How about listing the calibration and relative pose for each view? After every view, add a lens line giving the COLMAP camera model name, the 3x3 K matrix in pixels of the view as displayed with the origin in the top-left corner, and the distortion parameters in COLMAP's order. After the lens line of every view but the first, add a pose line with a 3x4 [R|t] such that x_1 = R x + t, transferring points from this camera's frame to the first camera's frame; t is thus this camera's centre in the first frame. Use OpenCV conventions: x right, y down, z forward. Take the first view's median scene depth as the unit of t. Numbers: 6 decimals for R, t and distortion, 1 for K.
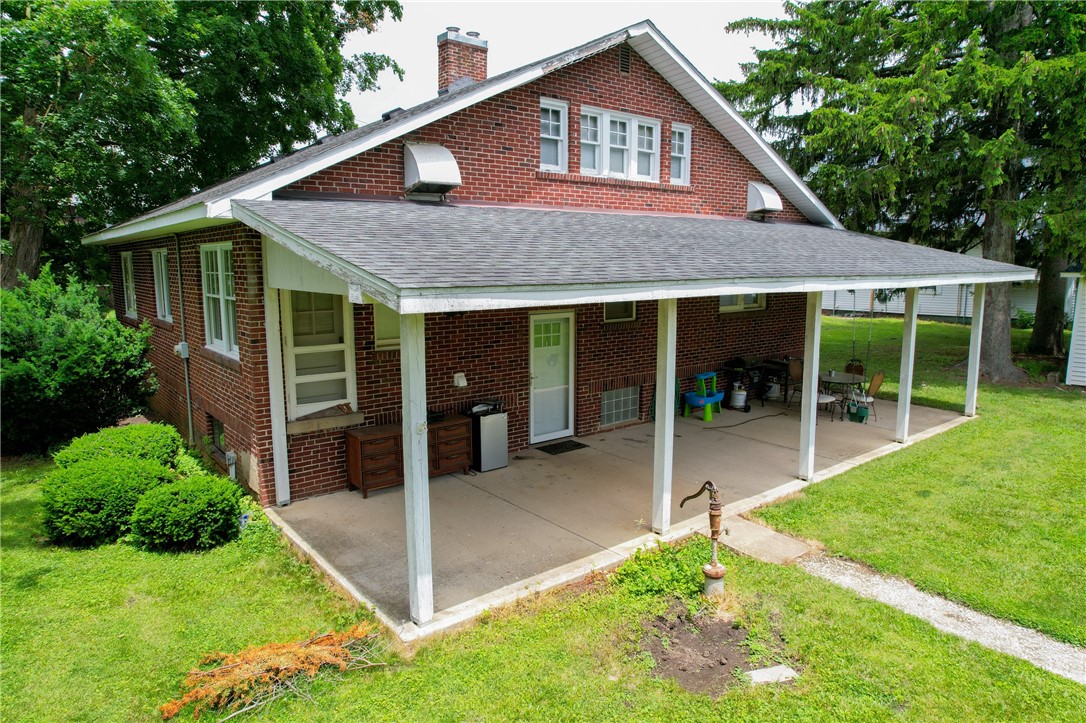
lens RADIAL K [[685.9, 0, 543.0], [0, 685.9, 361.5], [0, 0, 1]] dist [-0.077545, 0.082976]
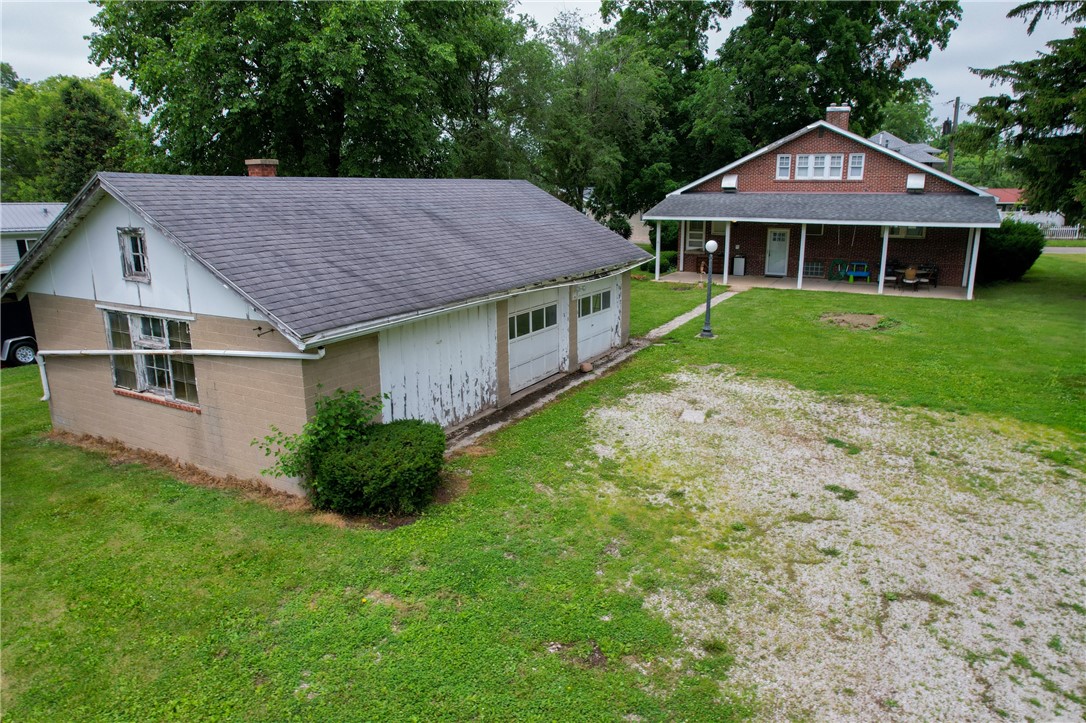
lens RADIAL K [[685.9, 0, 543.0], [0, 685.9, 361.5], [0, 0, 1]] dist [-0.077545, 0.082976]
pose [[0.393552, 0.223941, -0.891609, 2.196281], [-0.136930, 0.973337, 0.184027, 0.076468], [0.909047, 0.049664, 0.413723, -0.992032]]
